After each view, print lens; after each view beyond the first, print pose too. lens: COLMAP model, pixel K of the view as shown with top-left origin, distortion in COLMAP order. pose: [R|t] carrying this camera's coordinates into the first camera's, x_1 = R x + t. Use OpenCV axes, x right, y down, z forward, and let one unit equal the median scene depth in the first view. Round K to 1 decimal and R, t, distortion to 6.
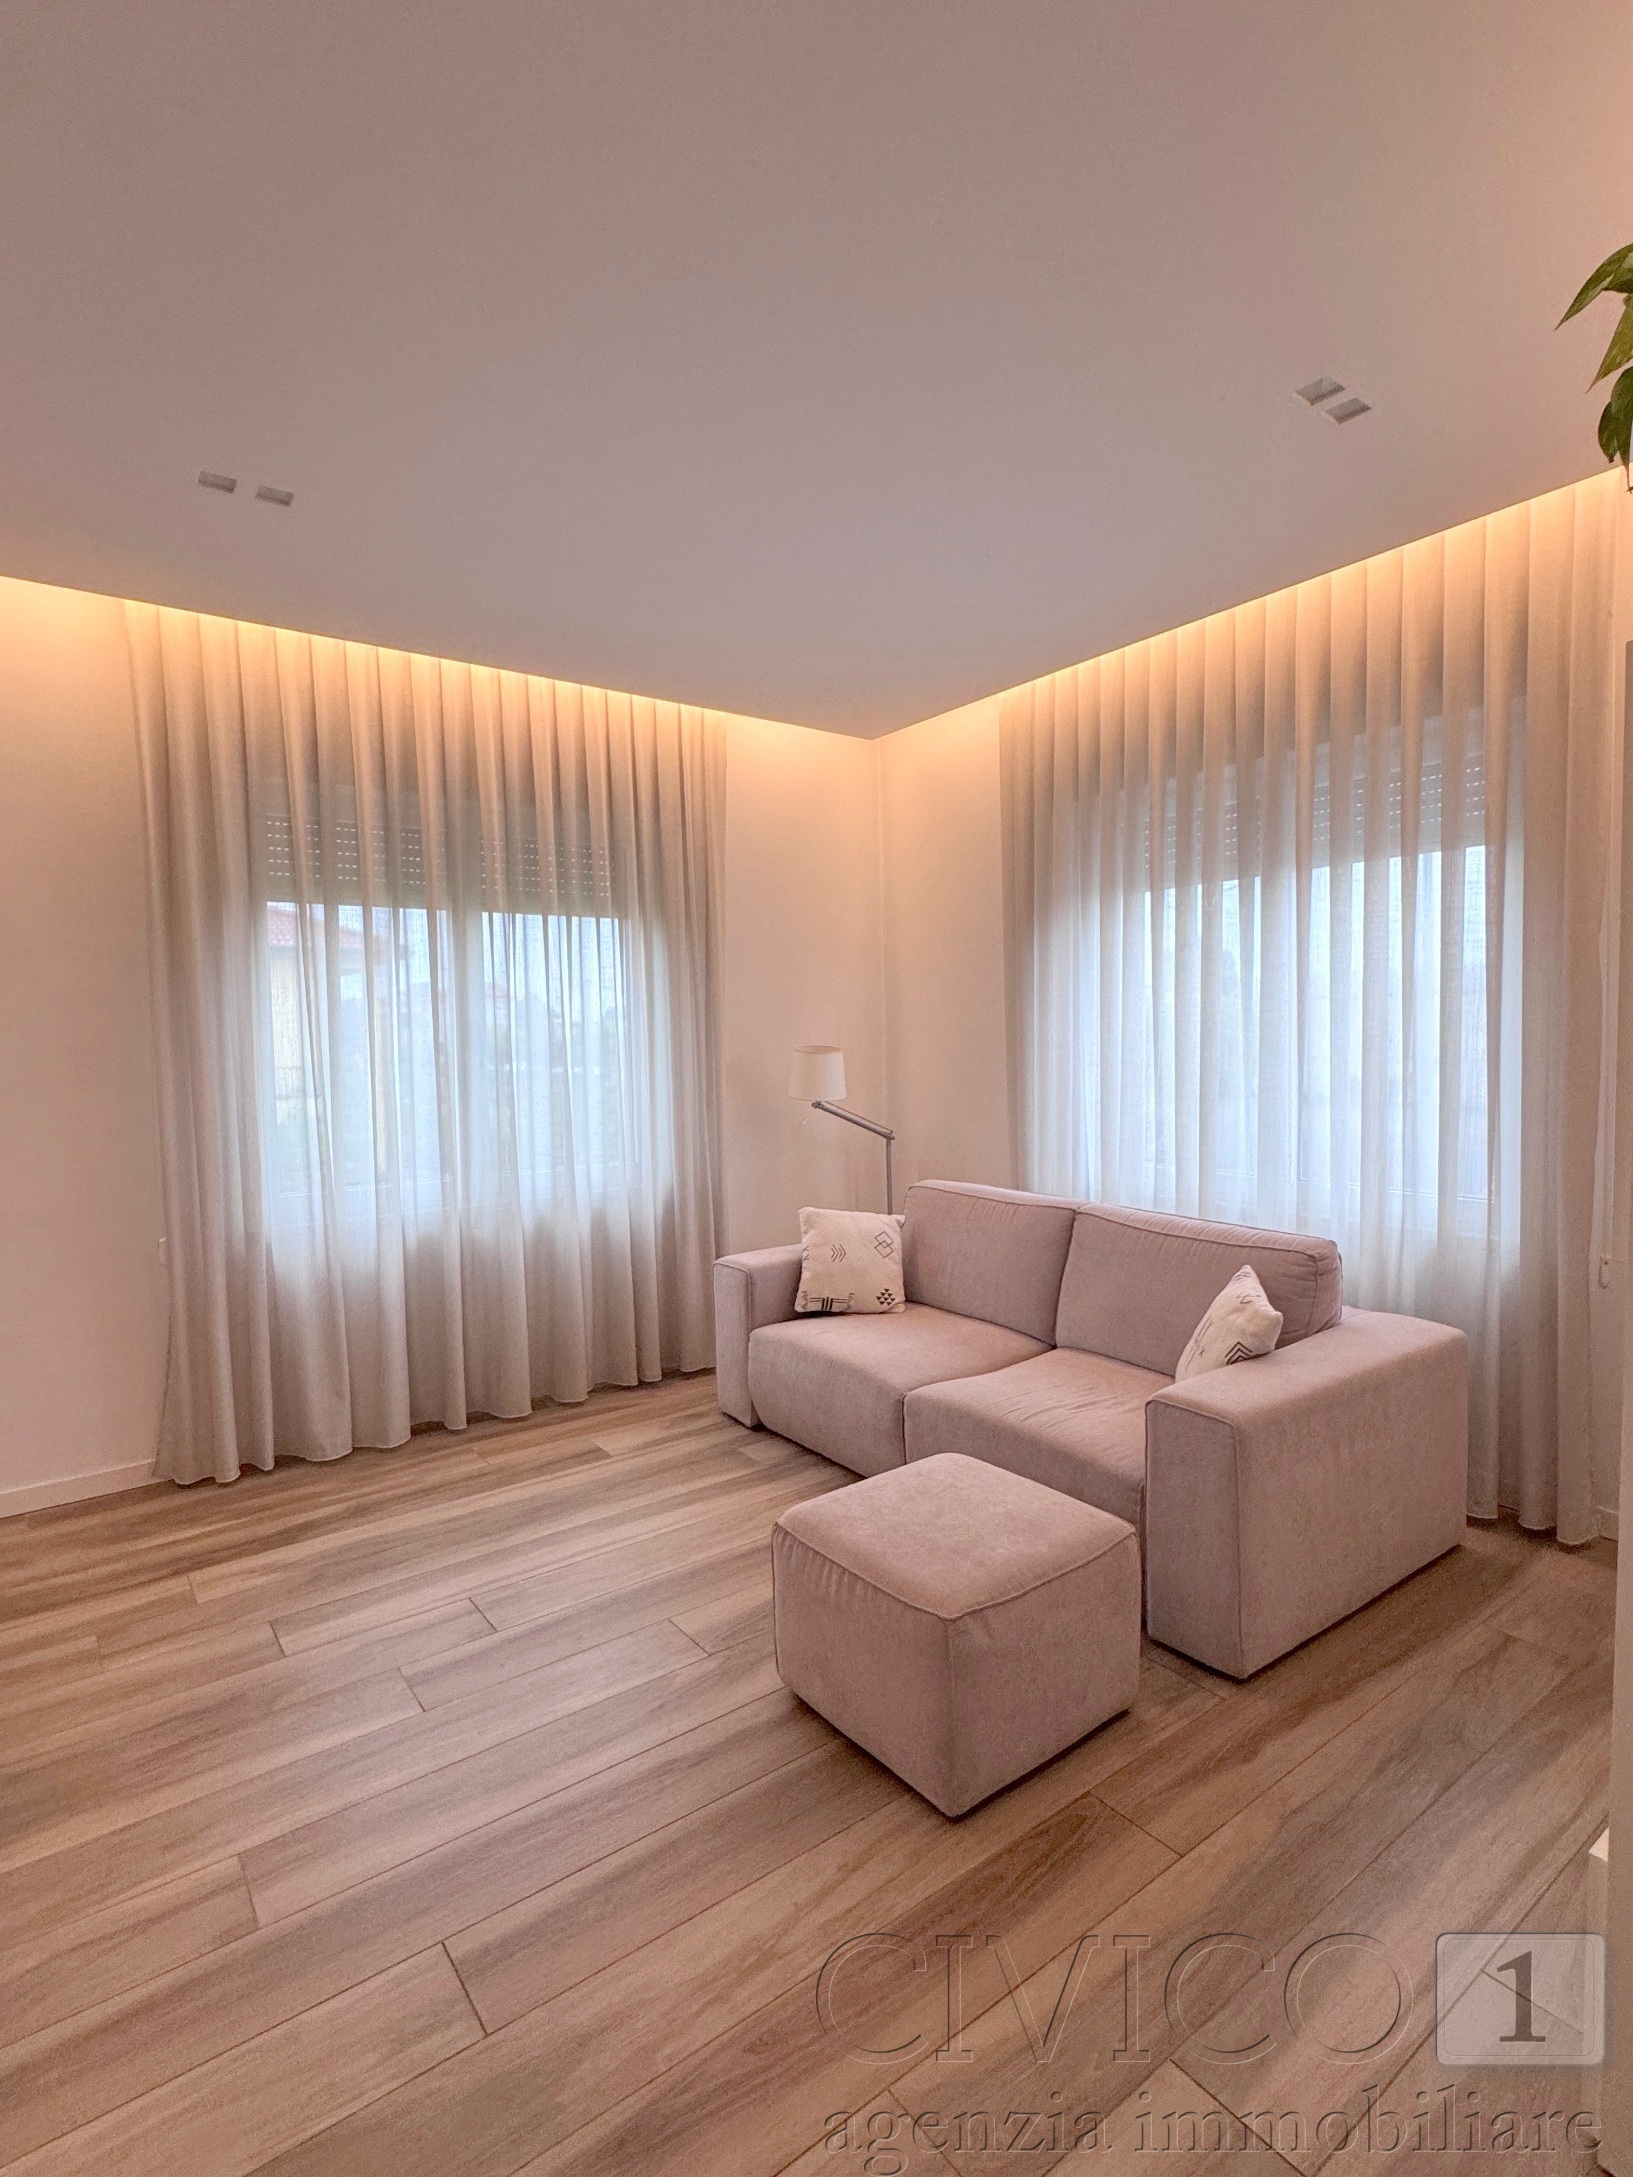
lens RADIAL K [[1070.9, 0, 818.0], [0, 1070.9, 1091.1], [0, 0, 1]] dist [0.002013, -0.000927]
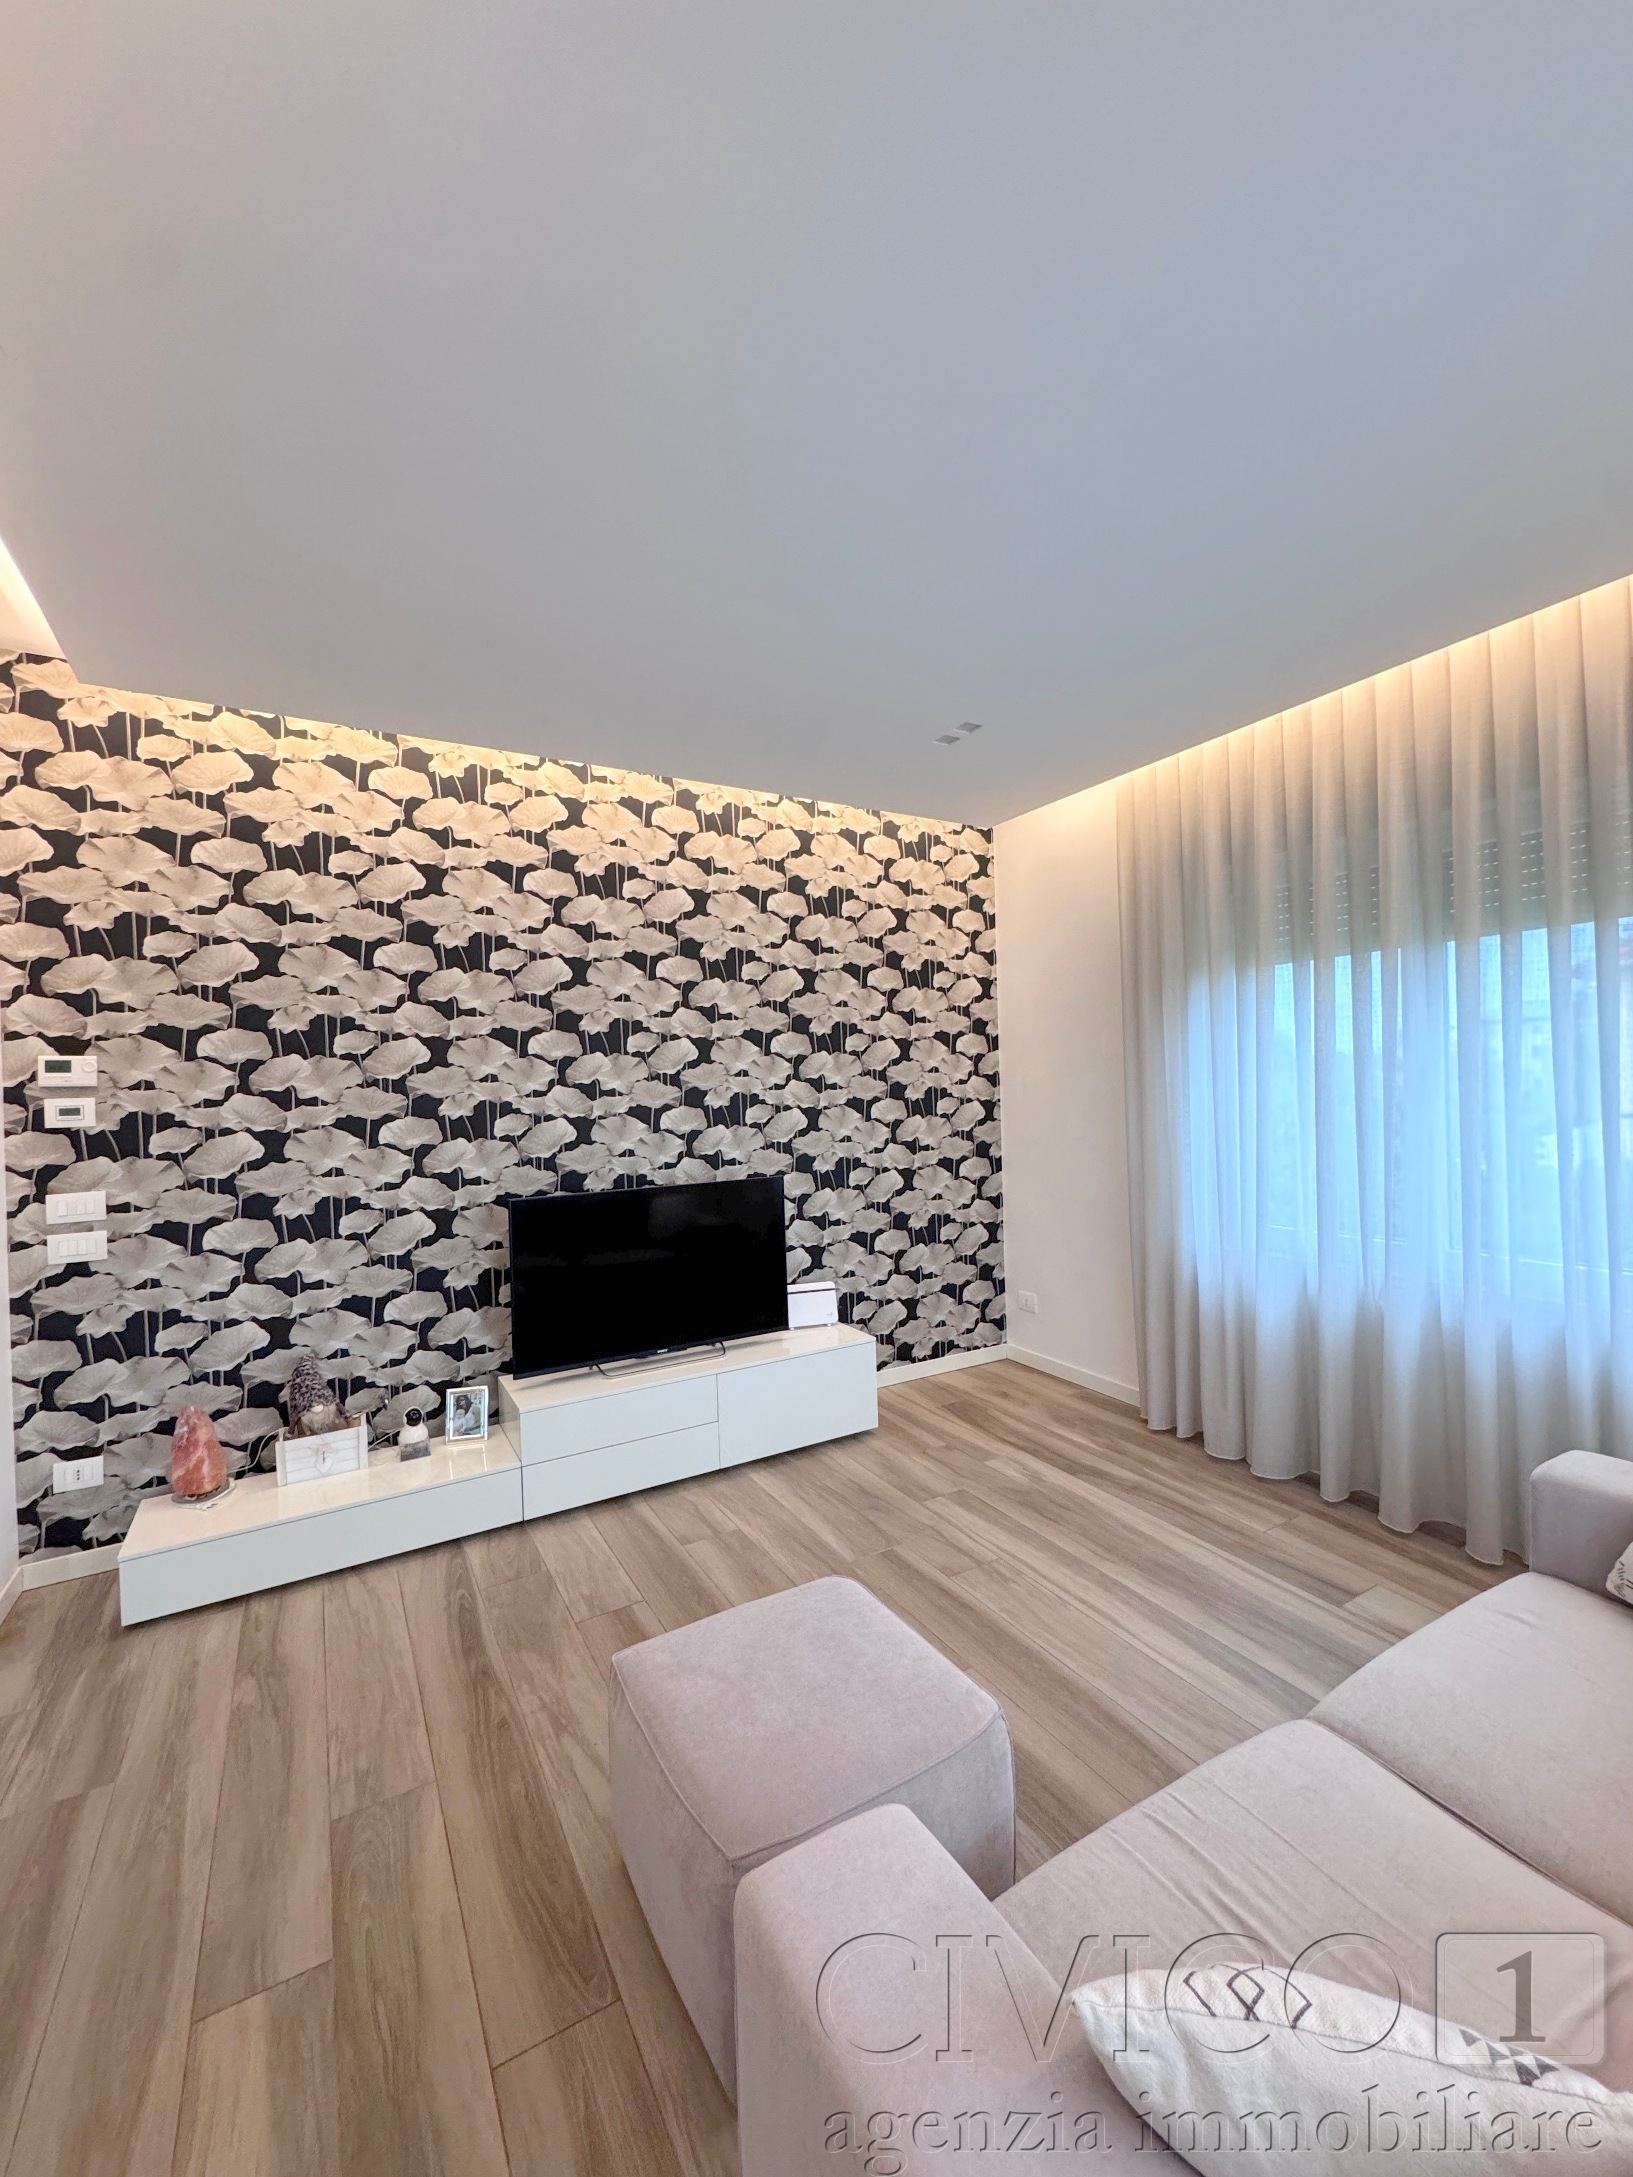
lens RADIAL K [[873.4, 0, 816.5], [0, 873.4, 1088.5], [0, 0, 1]] dist [-0.002410, 0.000083]
pose [[-0.110859, 0.024830, -0.993526, 0.533976], [-0.024915, 0.999304, 0.027755, -0.066765], [0.993524, 0.027830, -0.110163, 0.702819]]
